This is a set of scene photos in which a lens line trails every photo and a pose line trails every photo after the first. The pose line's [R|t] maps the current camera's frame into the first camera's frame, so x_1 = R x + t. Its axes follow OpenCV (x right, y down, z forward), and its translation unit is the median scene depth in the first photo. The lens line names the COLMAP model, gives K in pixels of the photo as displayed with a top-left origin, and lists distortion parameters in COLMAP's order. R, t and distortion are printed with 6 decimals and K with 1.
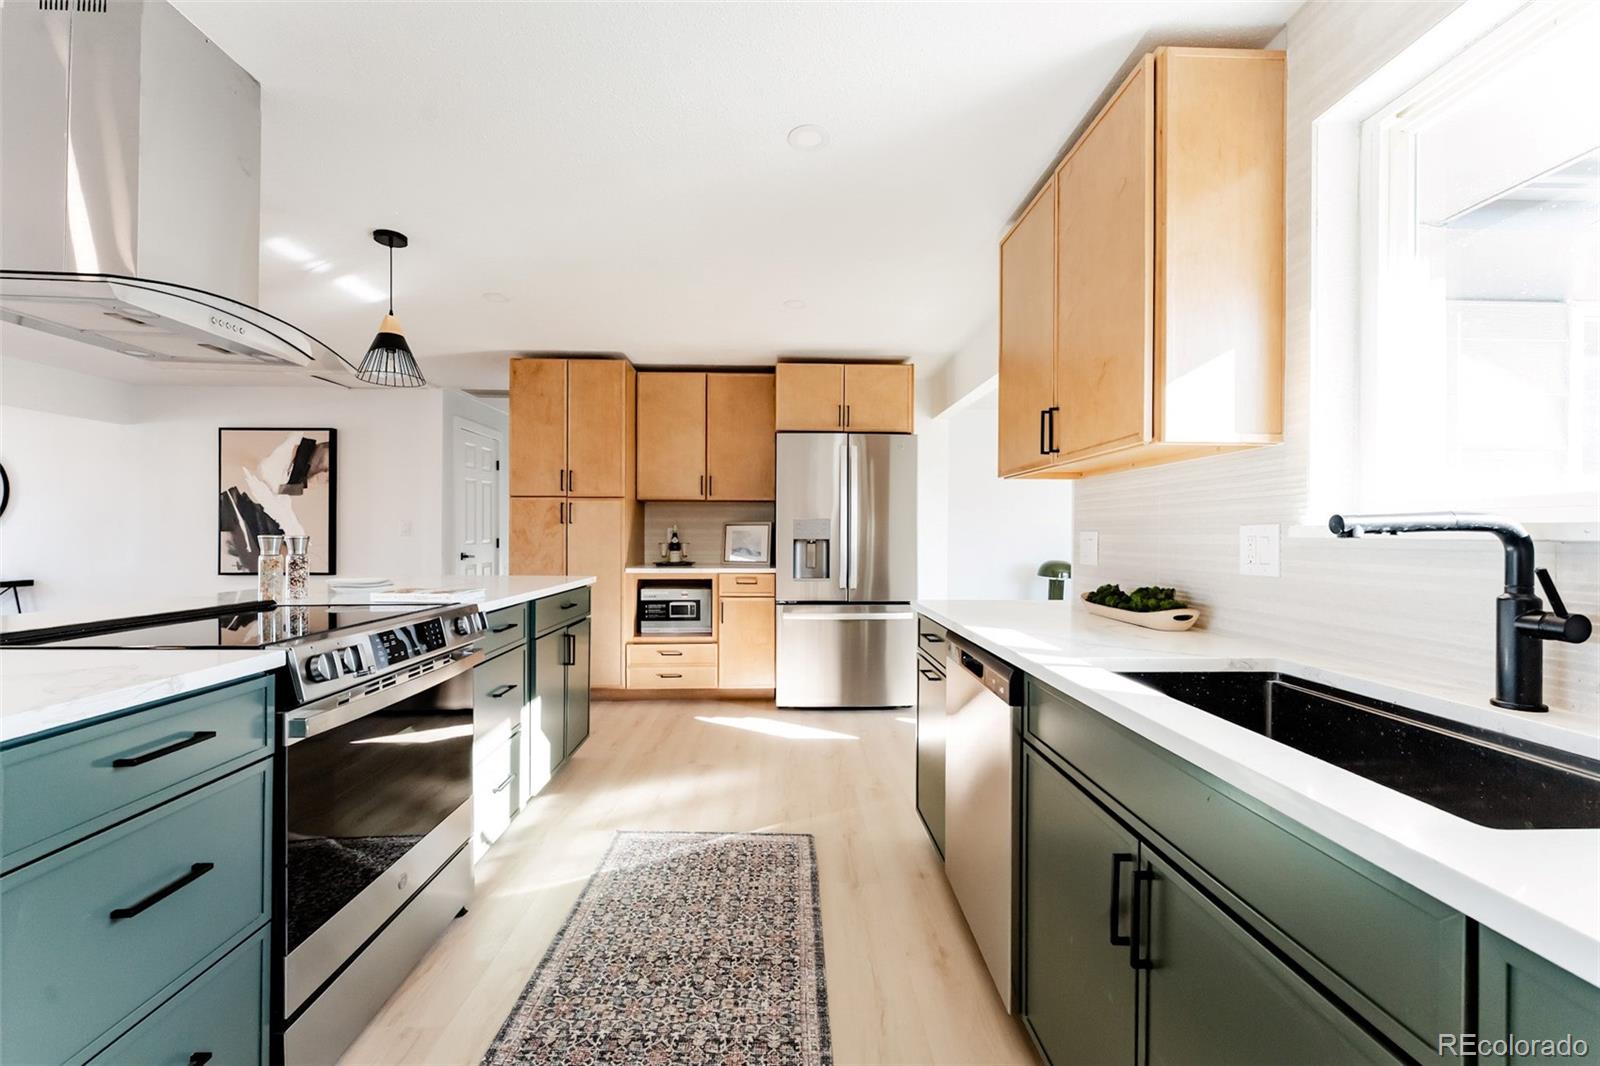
lens RADIAL K [[651.1, 0, 788.1], [0, 651.1, 532.8], [0, 0, 1]] dist [0.000544, -0.000384]
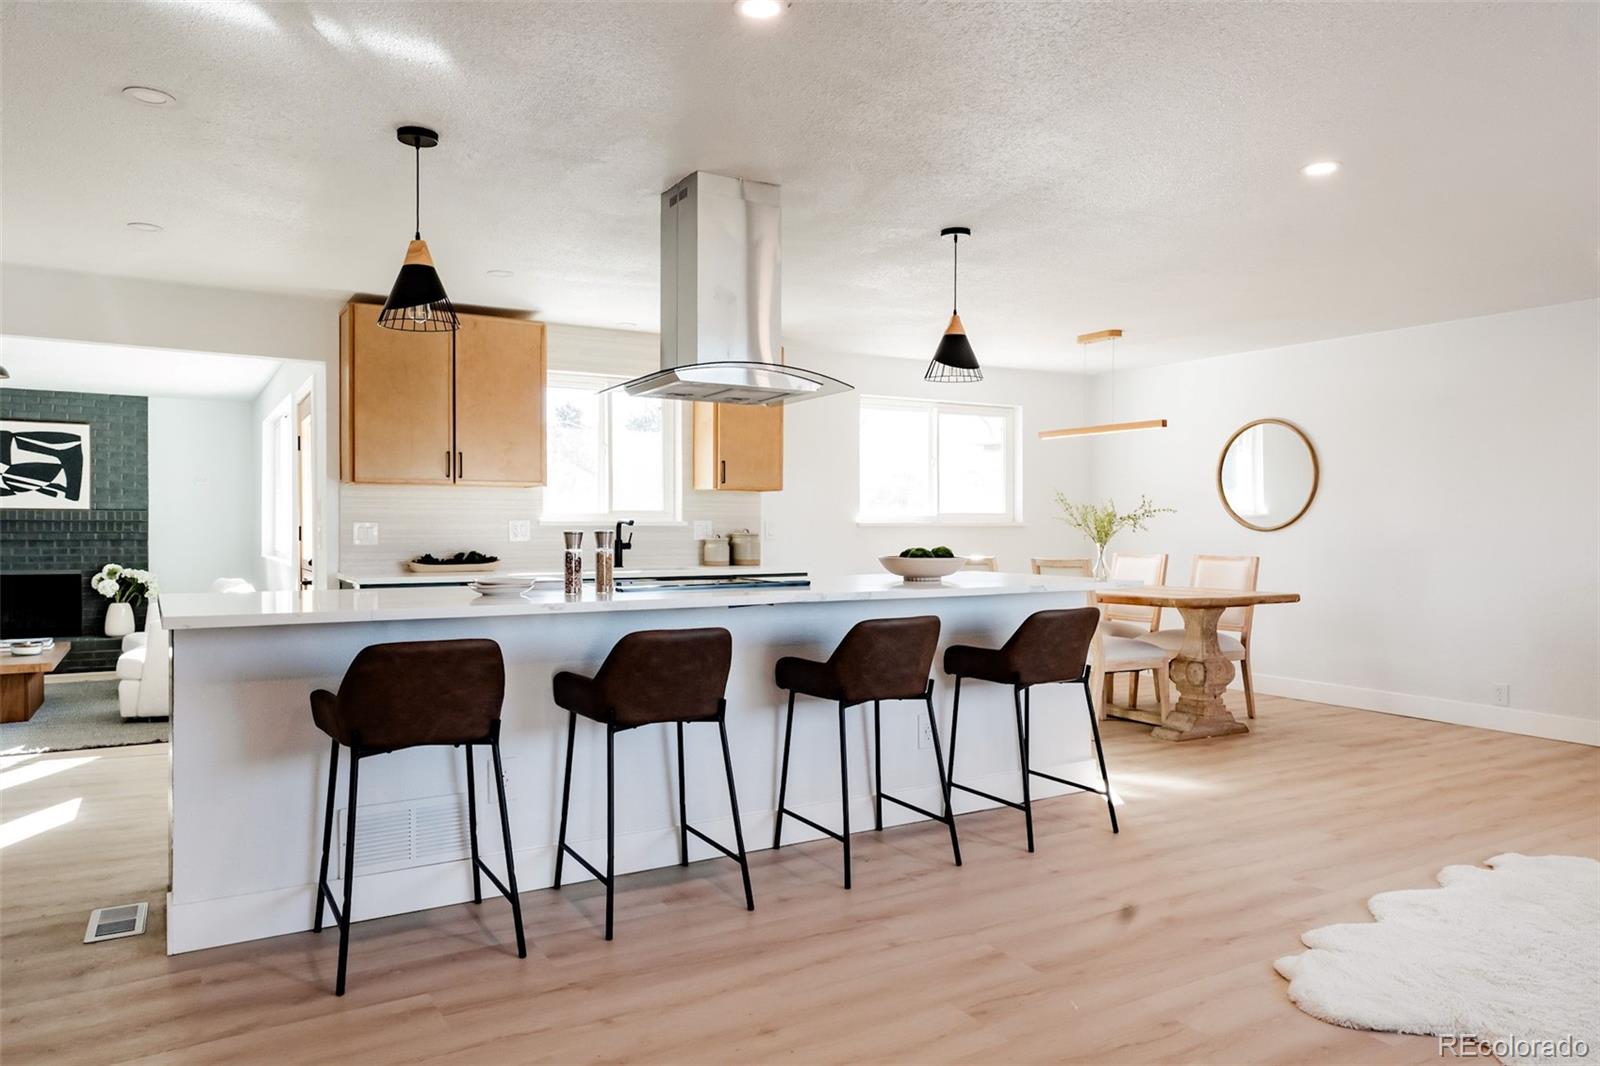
lens RADIAL K [[1067.2, 0, 796.1], [0, 1067.2, 534.0], [0, 0, 1]] dist [-0.000593, 0.004901]
pose [[-0.505005, -0.012959, 0.863019, -1.727914], [-0.006362, 0.999916, 0.011291, -0.007126], [-0.863093, 0.000211, -0.505045, 1.145595]]
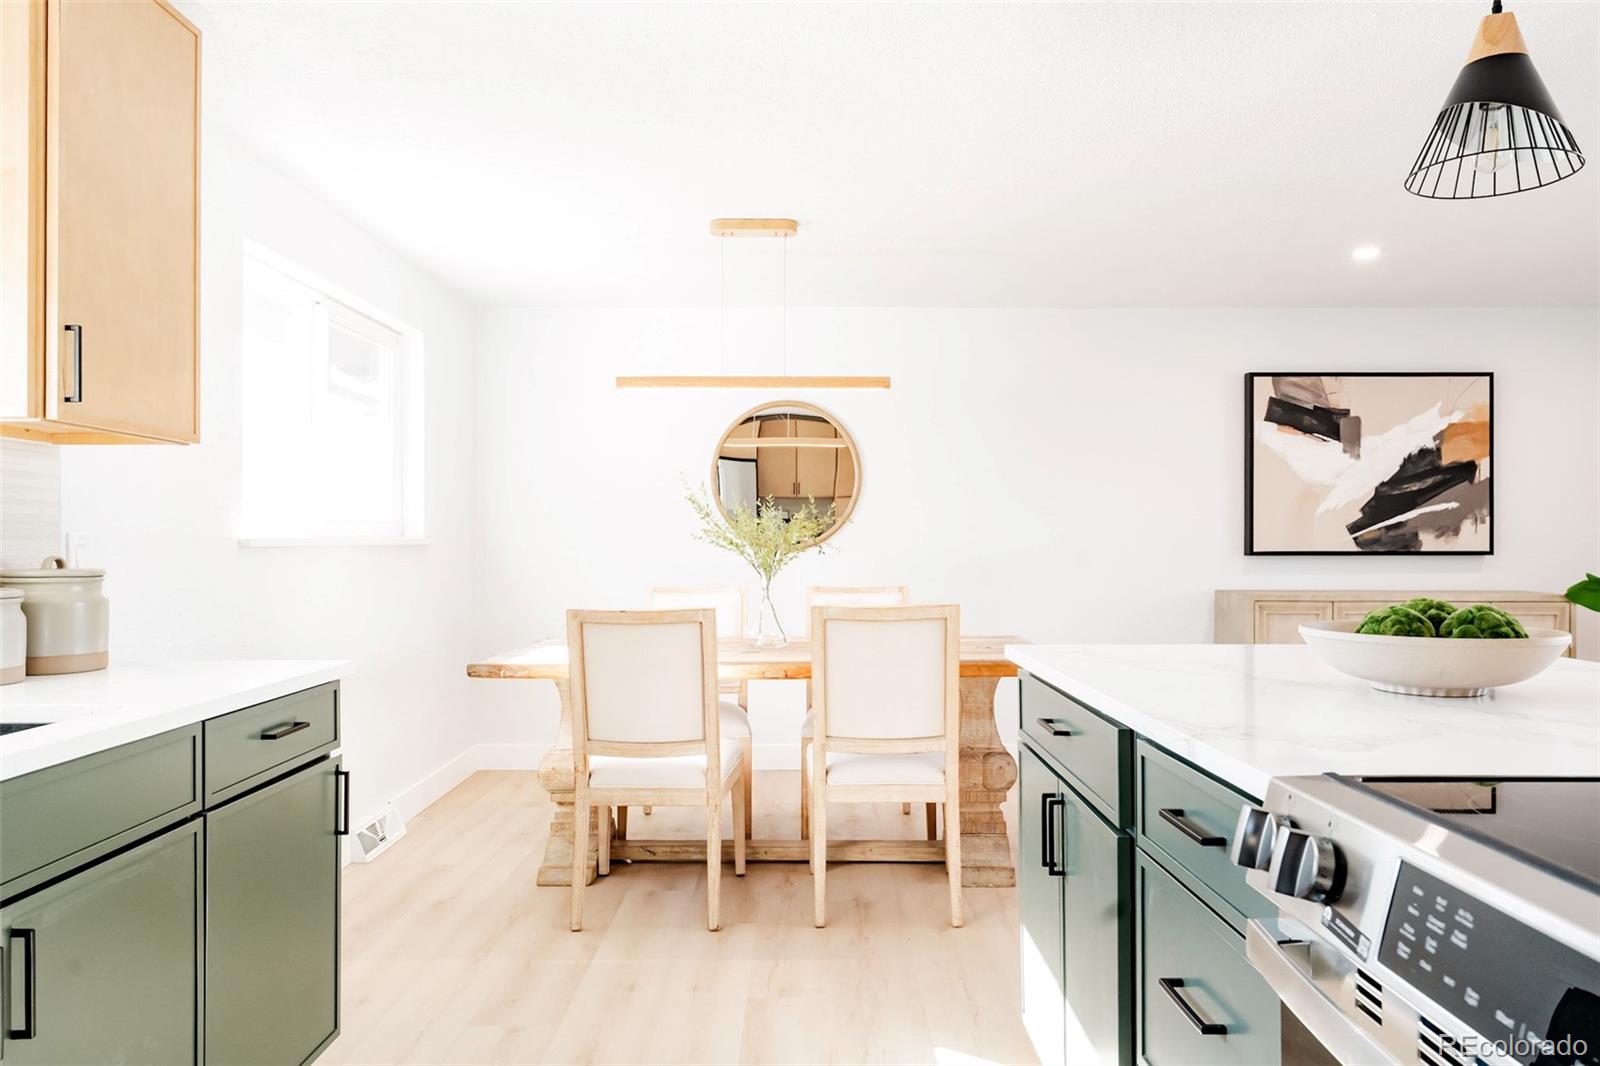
lens RADIAL K [[1067.2, 0, 796.1], [0, 1067.2, 534.0], [0, 0, 1]] dist [-0.000593, 0.004901]
pose [[-0.999833, -0.003403, 0.017960, -0.172272], [-0.003586, 0.999942, -0.010131, -0.001807], [-0.017924, -0.010194, -0.999787, 0.793398]]
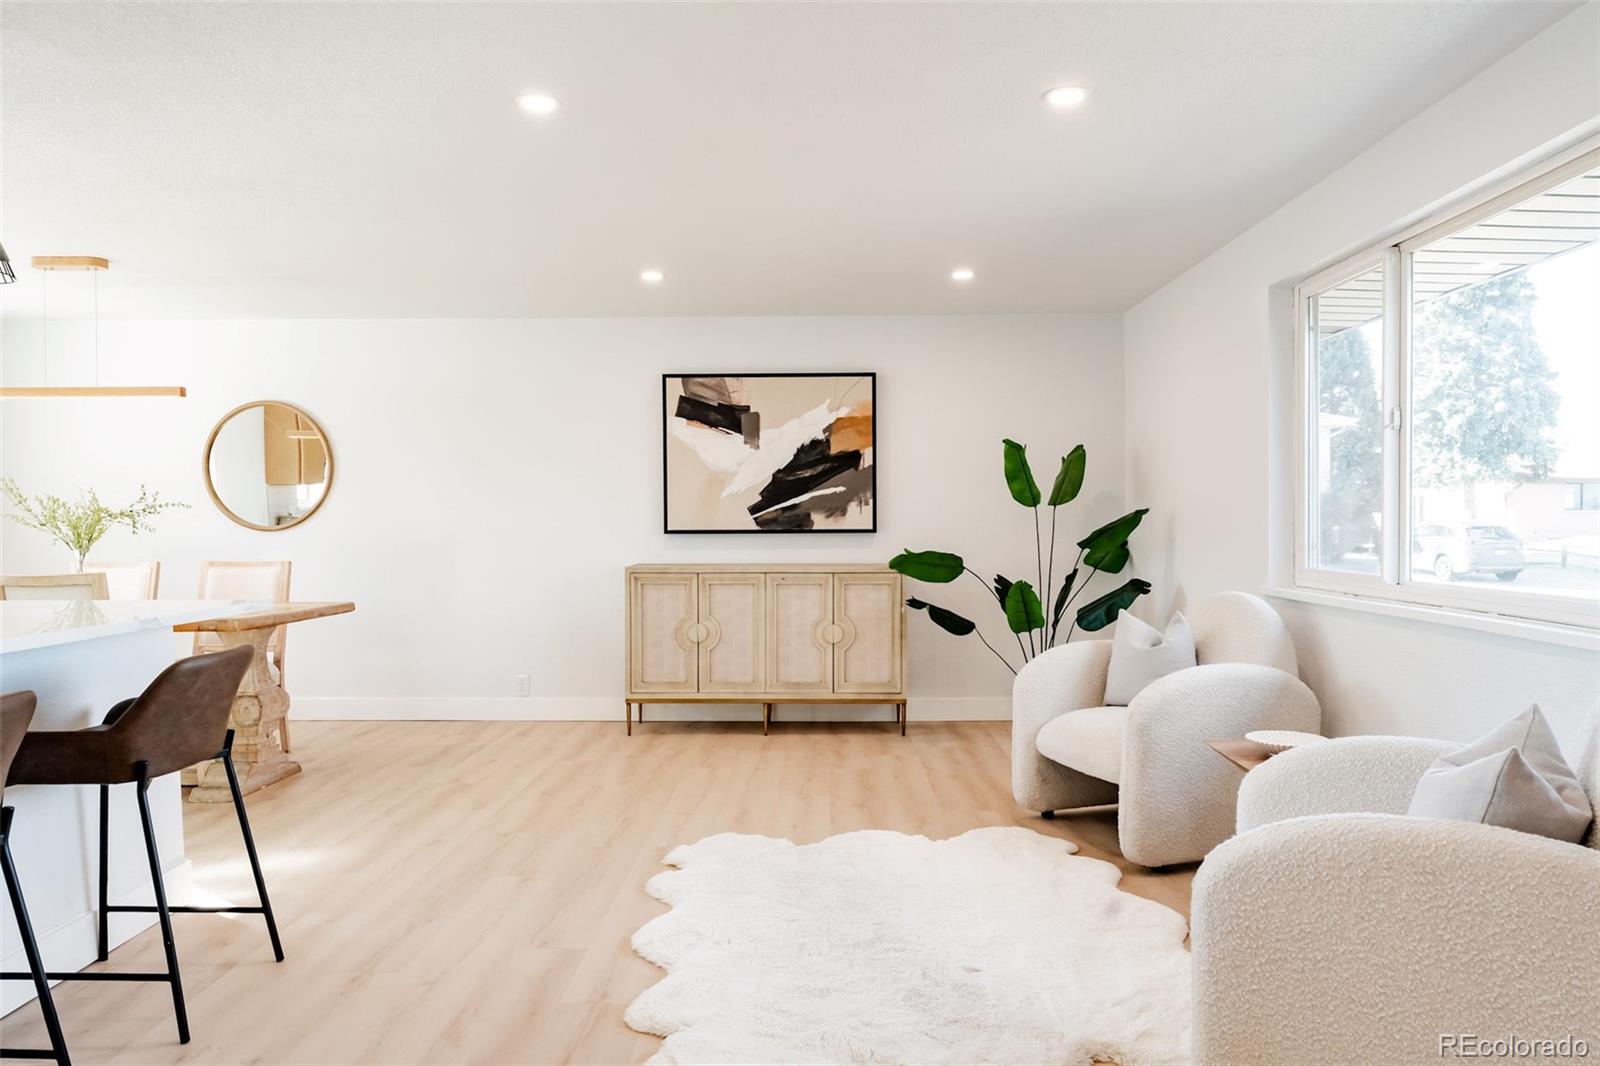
lens RADIAL K [[1067.2, 0, 796.1], [0, 1067.2, 534.0], [0, 0, 1]] dist [-0.000593, 0.004901]
pose [[-0.999369, 0.000057, 0.035515, -1.258984], [0.000376, 0.999960, 0.008984, -0.004807], [-0.035513, 0.008991, -0.999329, 1.042780]]
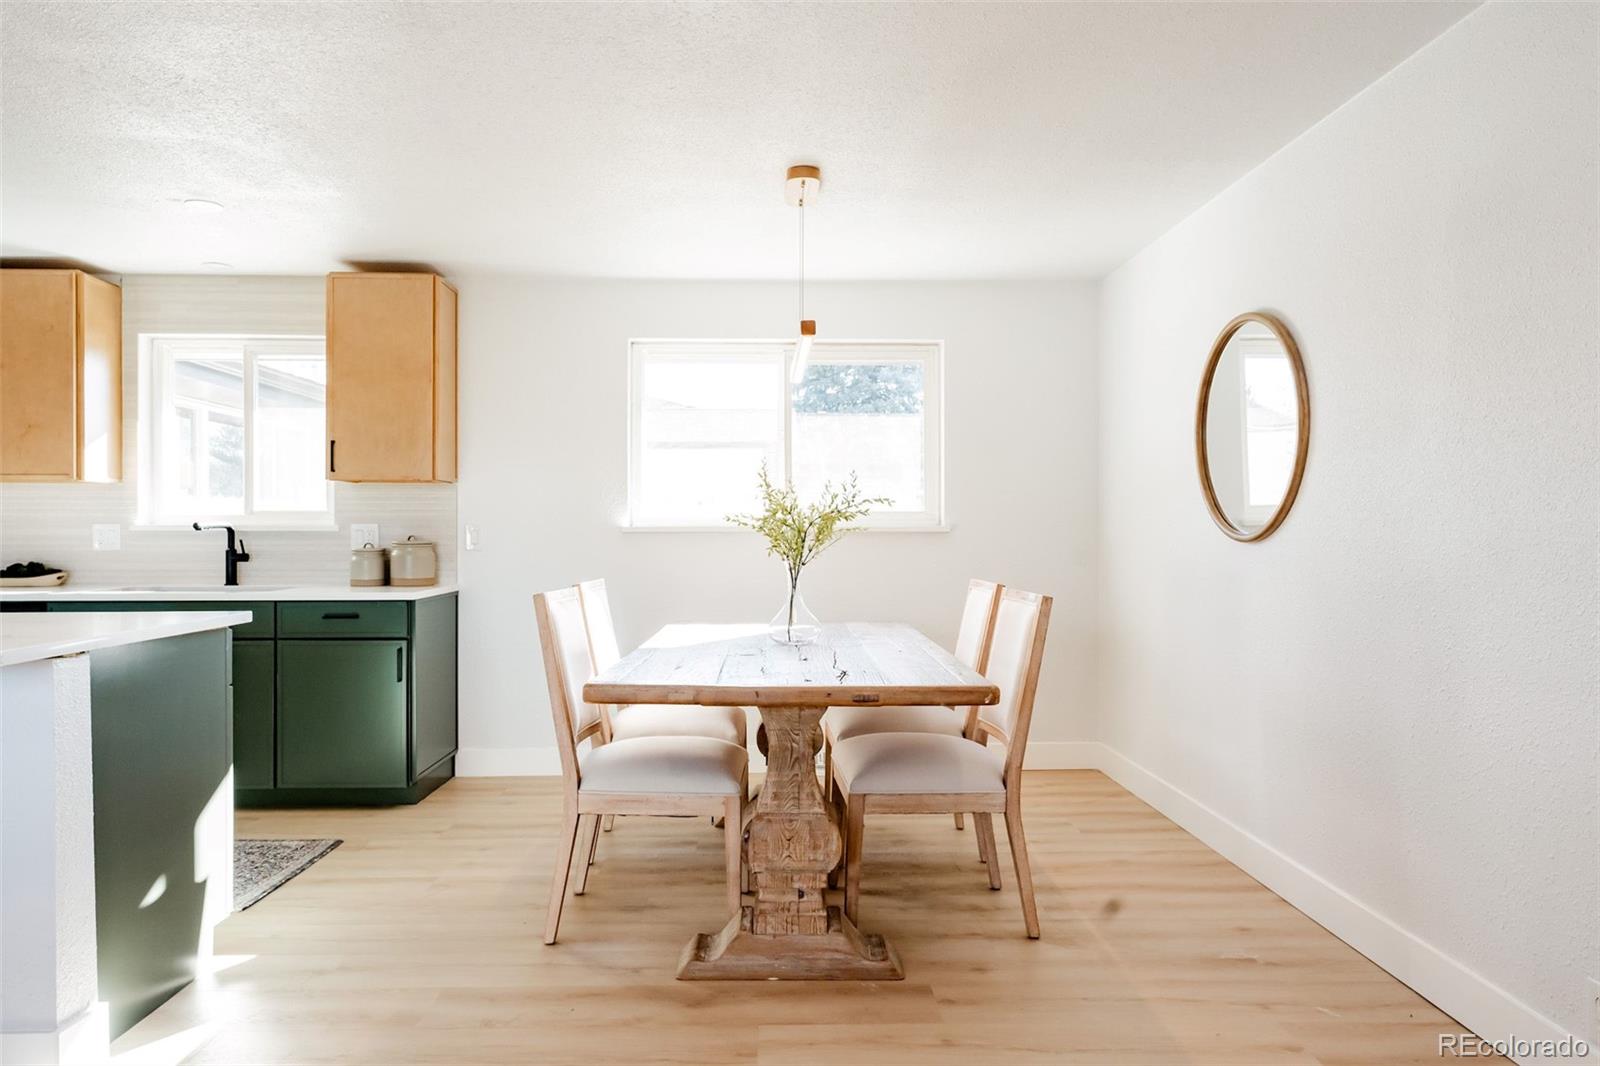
lens RADIAL K [[1067.2, 0, 796.1], [0, 1067.2, 534.0], [0, 0, 1]] dist [-0.000593, 0.004901]
pose [[-0.022778, -0.008609, 0.999703, -1.338985], [-0.004343, 0.999954, 0.008512, -0.010088], [-0.999731, -0.004147, -0.022814, -0.519071]]
